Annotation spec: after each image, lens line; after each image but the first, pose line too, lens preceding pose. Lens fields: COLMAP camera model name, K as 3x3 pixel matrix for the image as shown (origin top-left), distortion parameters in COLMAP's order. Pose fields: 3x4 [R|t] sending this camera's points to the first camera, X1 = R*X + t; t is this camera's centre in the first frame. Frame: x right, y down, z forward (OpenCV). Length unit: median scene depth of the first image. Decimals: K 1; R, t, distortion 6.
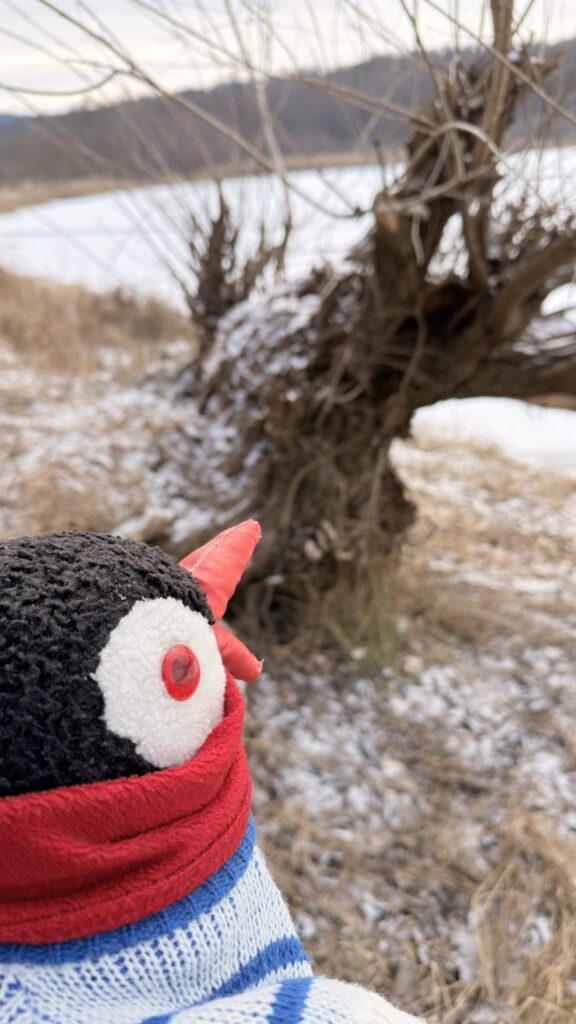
lens RADIAL K [[750.6, 0, 285.2], [0, 750.6, 504.9], [0, 0, 1]] dist [0.064416, -0.002455]
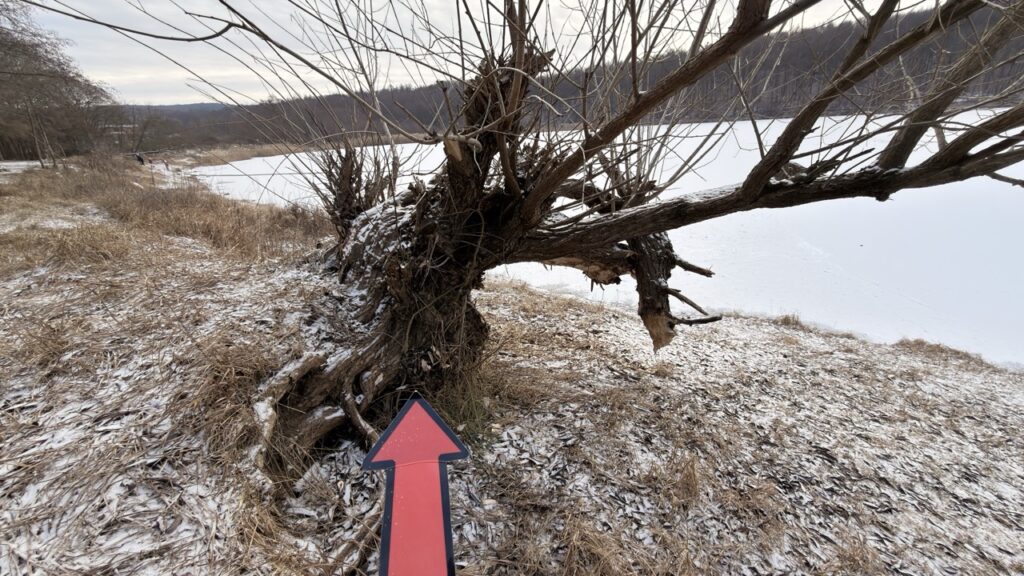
lens RADIAL K [[408.4, 0, 512.8], [0, 408.4, 291.4], [0, 0, 1]] dist [-0.000451, -0.000096]
pose [[0.965627, -0.078312, 0.247853, 0.013653], [0.094546, 0.994040, -0.054268, -0.026802], [-0.242126, 0.075836, 0.967277, 0.138363]]
